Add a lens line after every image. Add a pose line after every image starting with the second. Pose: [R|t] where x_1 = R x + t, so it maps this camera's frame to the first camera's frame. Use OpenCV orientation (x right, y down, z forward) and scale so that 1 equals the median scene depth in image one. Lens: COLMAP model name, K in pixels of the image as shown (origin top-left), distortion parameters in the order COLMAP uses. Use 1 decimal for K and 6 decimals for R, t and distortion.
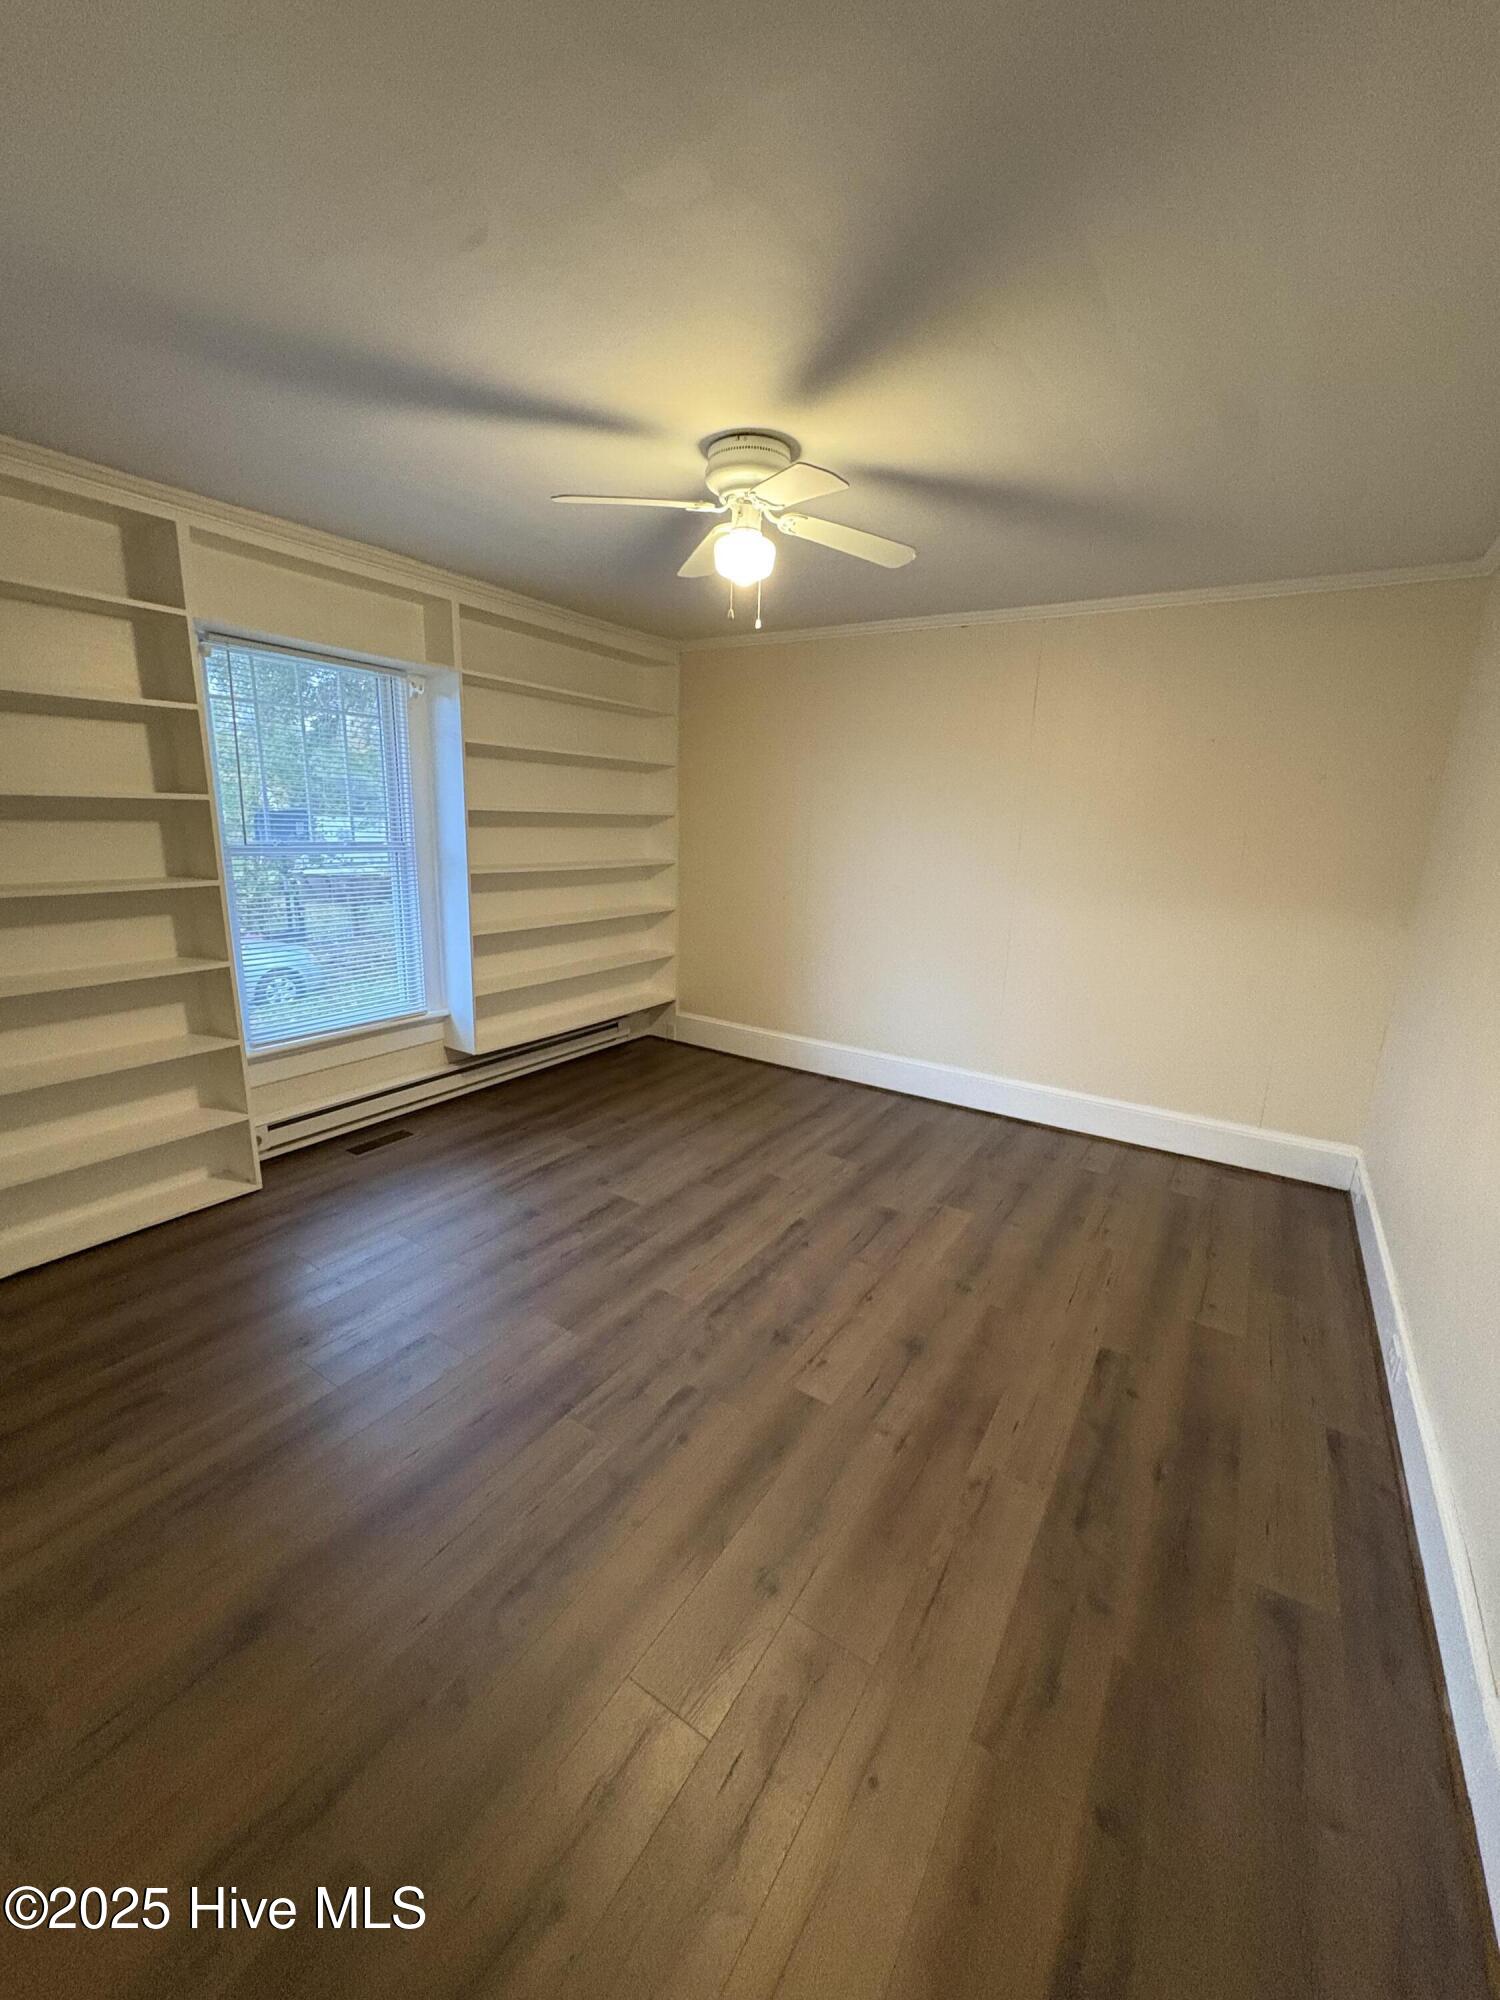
lens RADIAL K [[799.9, 0, 750.6], [0, 799.9, 1002.2], [0, 0, 1]] dist [-0.000841, 0.000229]
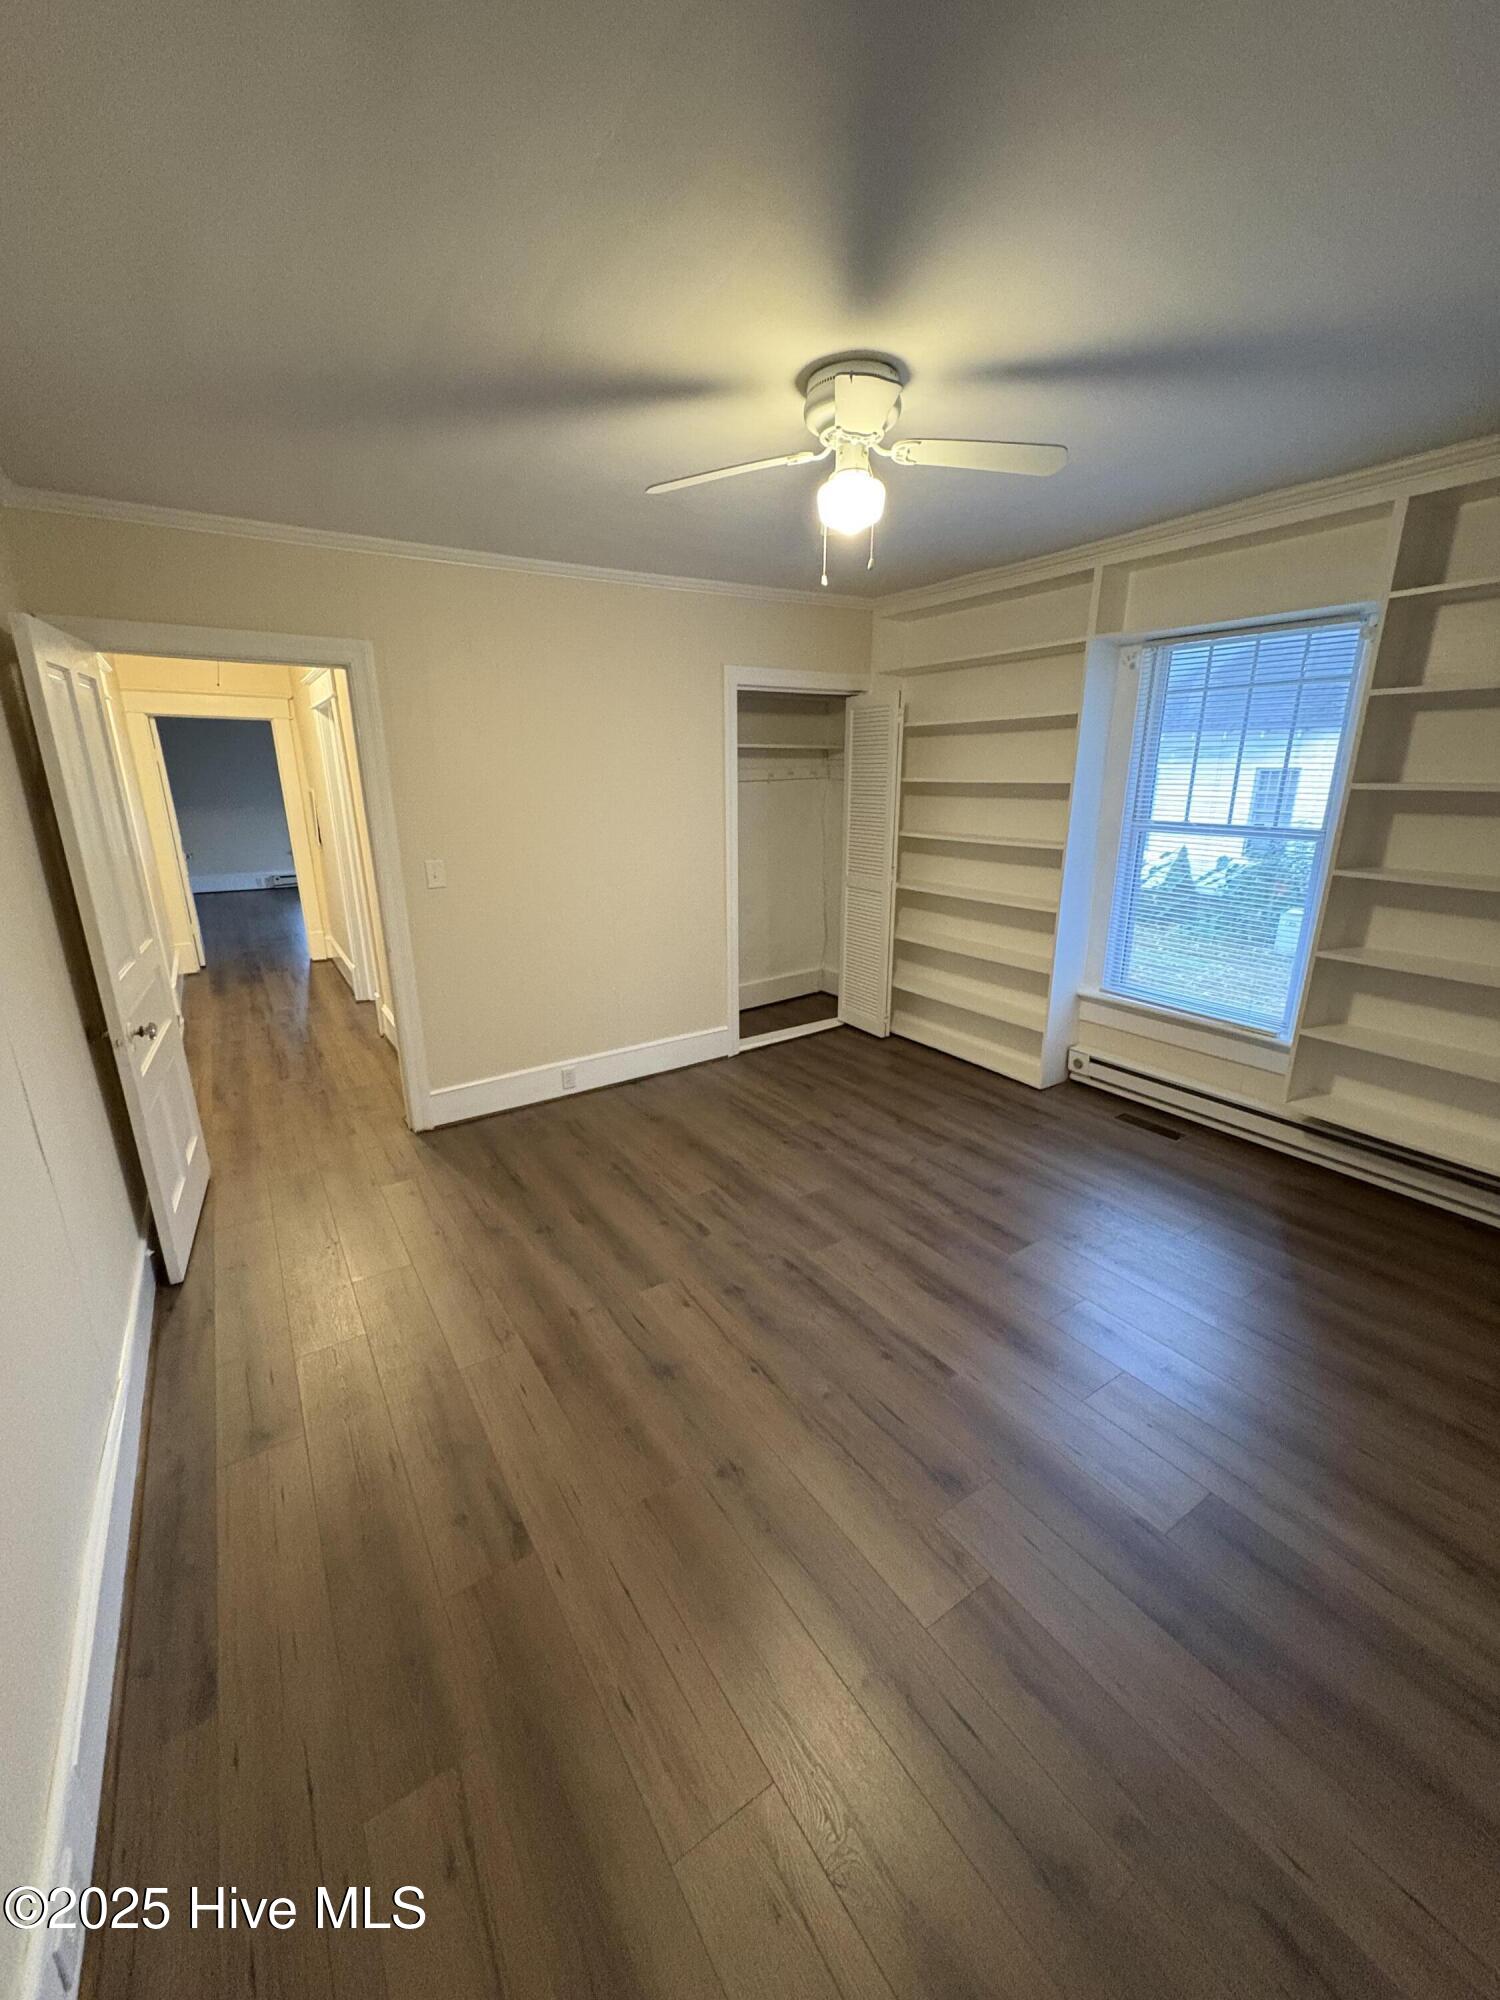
lens RADIAL K [[799.9, 0, 751.5], [0, 799.9, 1002.8], [0, 0, 1]] dist [-0.000841, 0.000229]
pose [[-0.407614, 0.222258, -0.885693, 0.736816], [-0.220455, 0.917285, 0.331643, -0.234928], [0.886144, 0.330438, -0.324901, 1.047046]]
